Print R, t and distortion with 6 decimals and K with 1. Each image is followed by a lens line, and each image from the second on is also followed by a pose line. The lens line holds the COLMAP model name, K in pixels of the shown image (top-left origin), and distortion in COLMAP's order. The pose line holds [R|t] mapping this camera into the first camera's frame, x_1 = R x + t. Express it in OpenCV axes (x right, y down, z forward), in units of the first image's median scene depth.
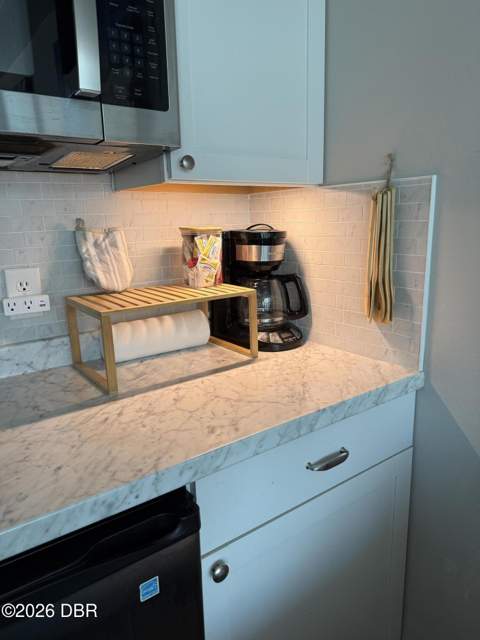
lens RADIAL K [[447.0, 0, 240.9], [0, 447.0, 323.1], [0, 0, 1]] dist [0.059036, -0.072694]
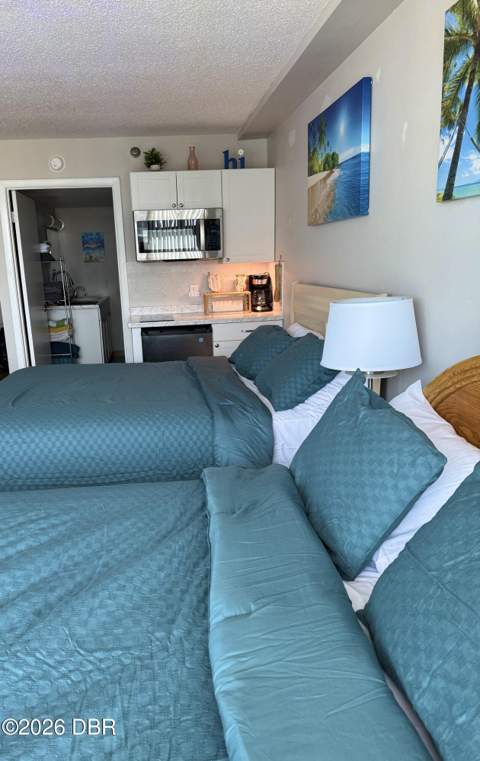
lens RADIAL K [[533.7, 0, 215.1], [0, 533.7, 409.5], [0, 0, 1]] dist [-0.004269, -0.018511]
pose [[0.867438, 0.133791, -0.479219, 1.968454], [-0.097565, 0.990208, 0.099849, 0.456499], [0.487885, -0.039858, 0.871997, -2.897005]]
